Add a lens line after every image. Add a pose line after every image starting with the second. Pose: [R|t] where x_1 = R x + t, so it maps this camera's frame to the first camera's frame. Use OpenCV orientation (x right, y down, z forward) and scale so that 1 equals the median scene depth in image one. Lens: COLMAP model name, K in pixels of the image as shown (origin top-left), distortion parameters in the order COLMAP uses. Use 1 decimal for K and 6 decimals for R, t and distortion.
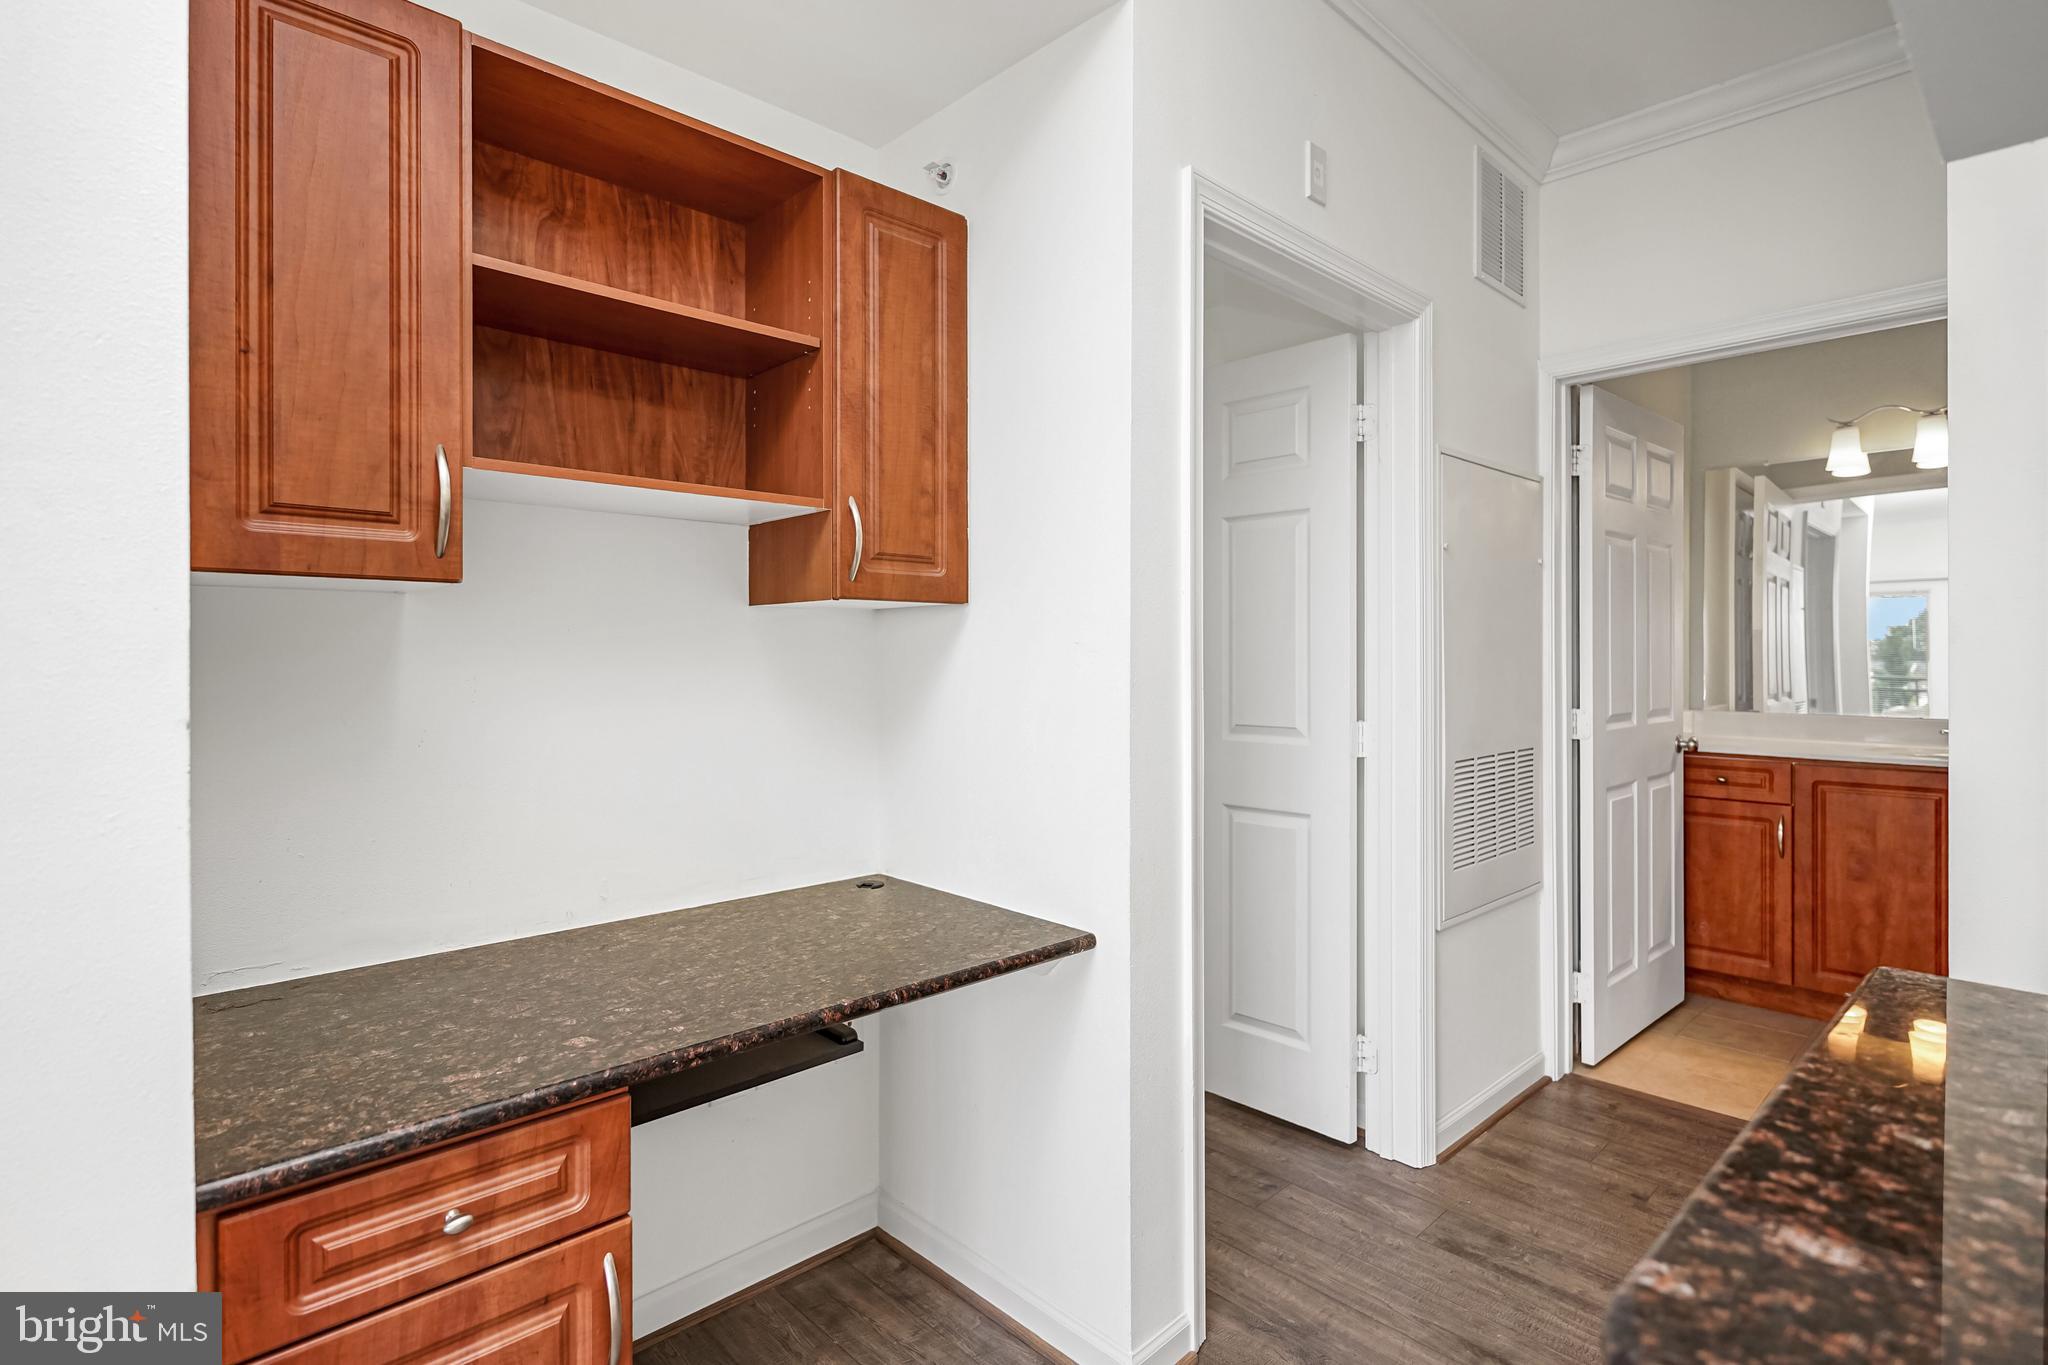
lens RADIAL K [[992.1, 0, 1020.1], [0, 992.1, 656.3], [0, 0, 1]] dist [0.002694, -0.000527]
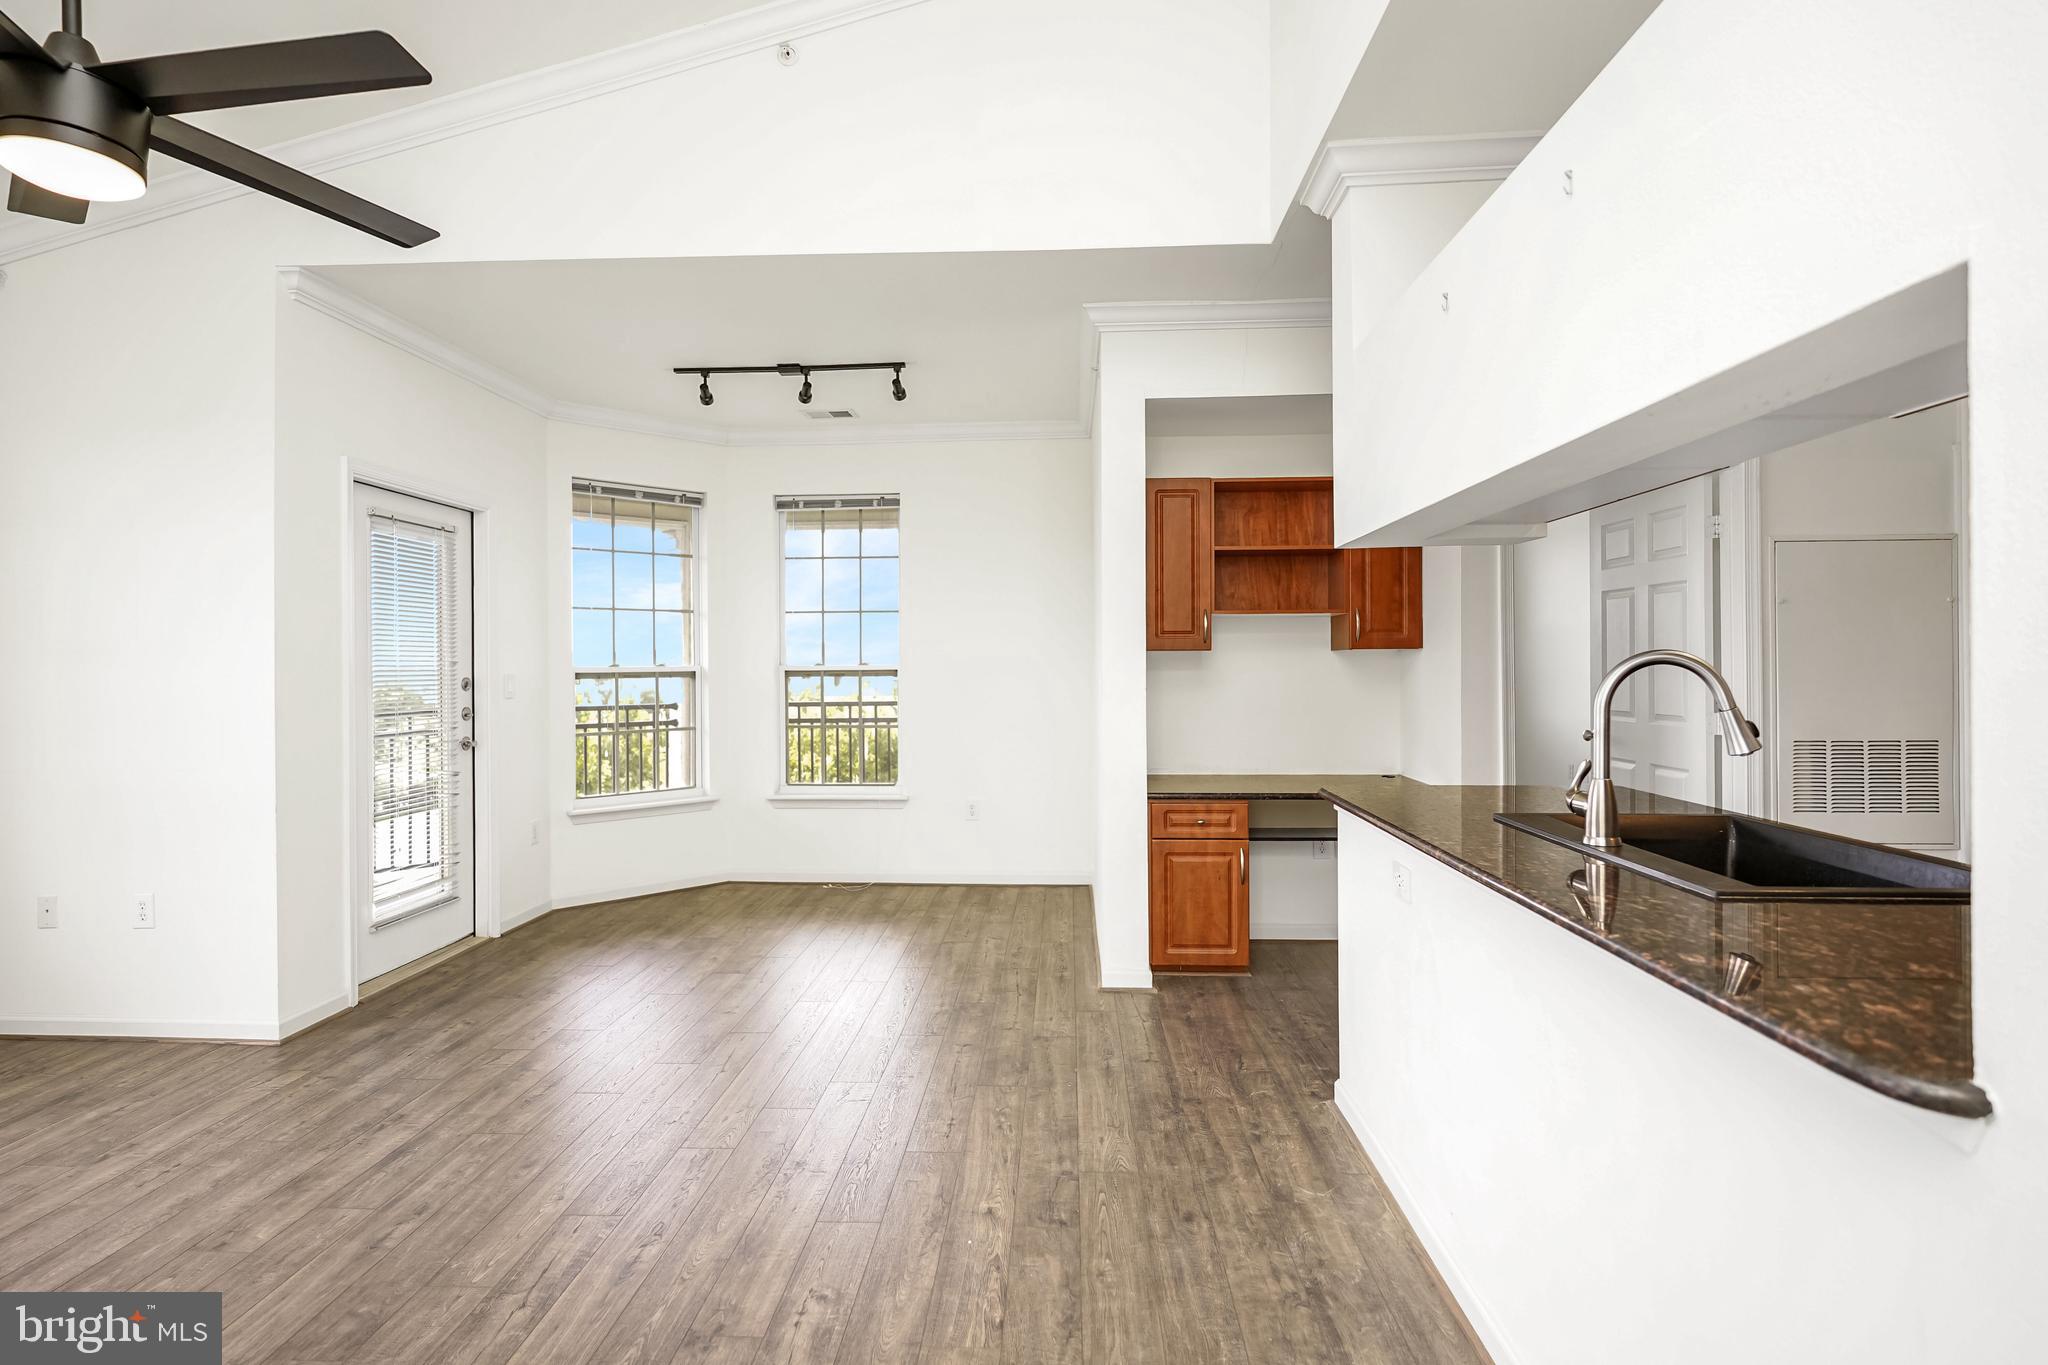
lens RADIAL K [[1018.0, 0, 962.8], [0, 1018.0, 657.7], [0, 0, 1]] dist [0.001981, -0.000072]
pose [[0.648759, -0.008537, -0.760946, 1.052134], [0.003086, 0.999958, -0.008587, -0.017755], [0.760988, 0.003222, 0.648758, -1.290898]]
